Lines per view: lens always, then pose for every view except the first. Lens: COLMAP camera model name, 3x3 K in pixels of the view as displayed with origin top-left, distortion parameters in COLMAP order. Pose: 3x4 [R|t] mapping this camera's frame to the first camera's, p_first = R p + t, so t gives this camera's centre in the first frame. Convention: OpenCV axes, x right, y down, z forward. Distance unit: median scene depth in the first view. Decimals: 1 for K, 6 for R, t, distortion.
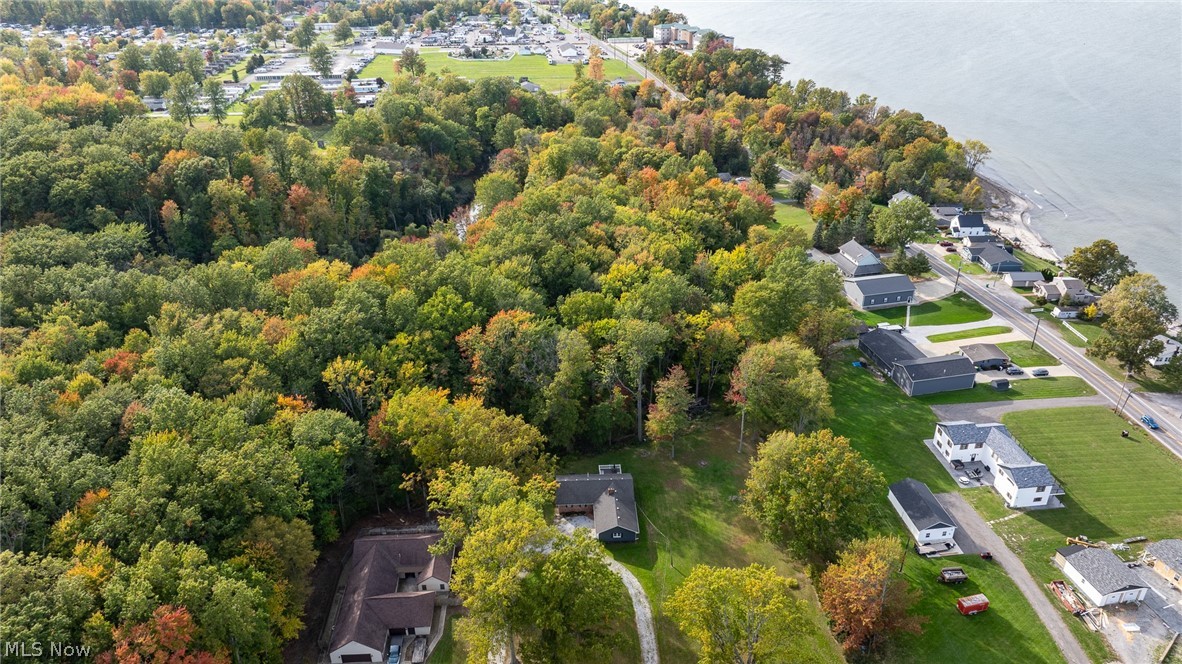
lens RADIAL K [[855.5, 0, 591.0], [0, 855.5, 332.0], [0, 0, 1]] dist [-0.029734, -0.000669]
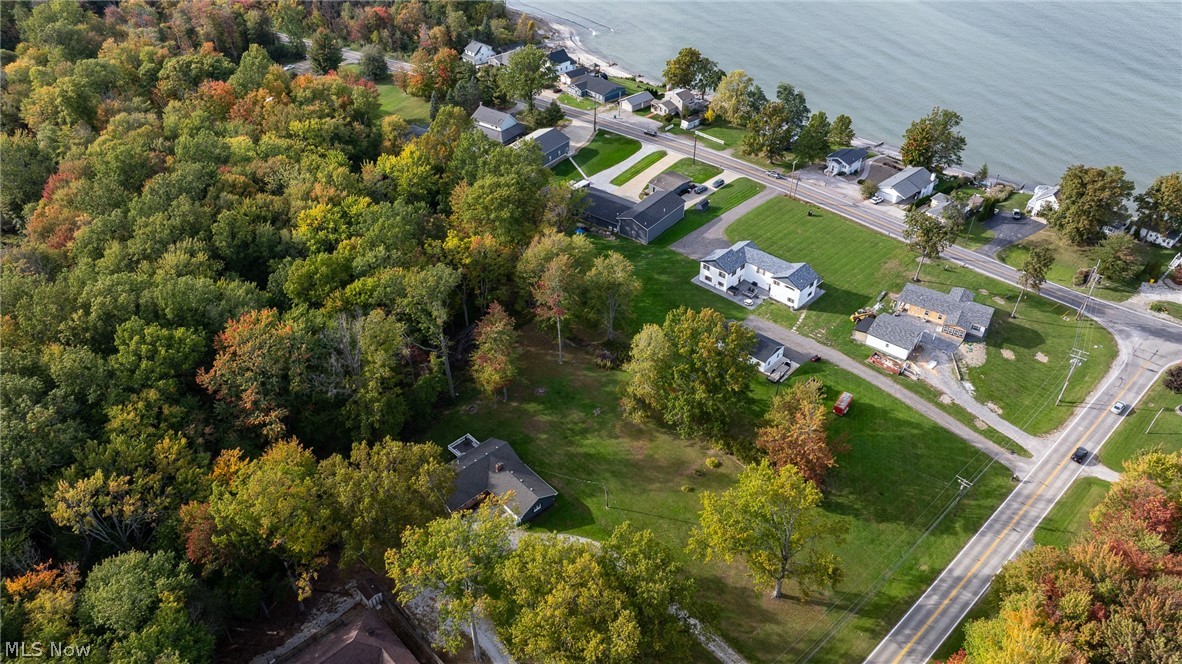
lens RADIAL K [[855.5, 0, 591.0], [0, 855.5, 332.0], [0, 0, 1]] dist [-0.029734, -0.000669]
pose [[0.747619, -0.390806, 0.536971, -0.245863], [0.294779, 0.919794, 0.259006, -0.104517], [-0.595123, -0.035350, 0.802857, 0.200917]]
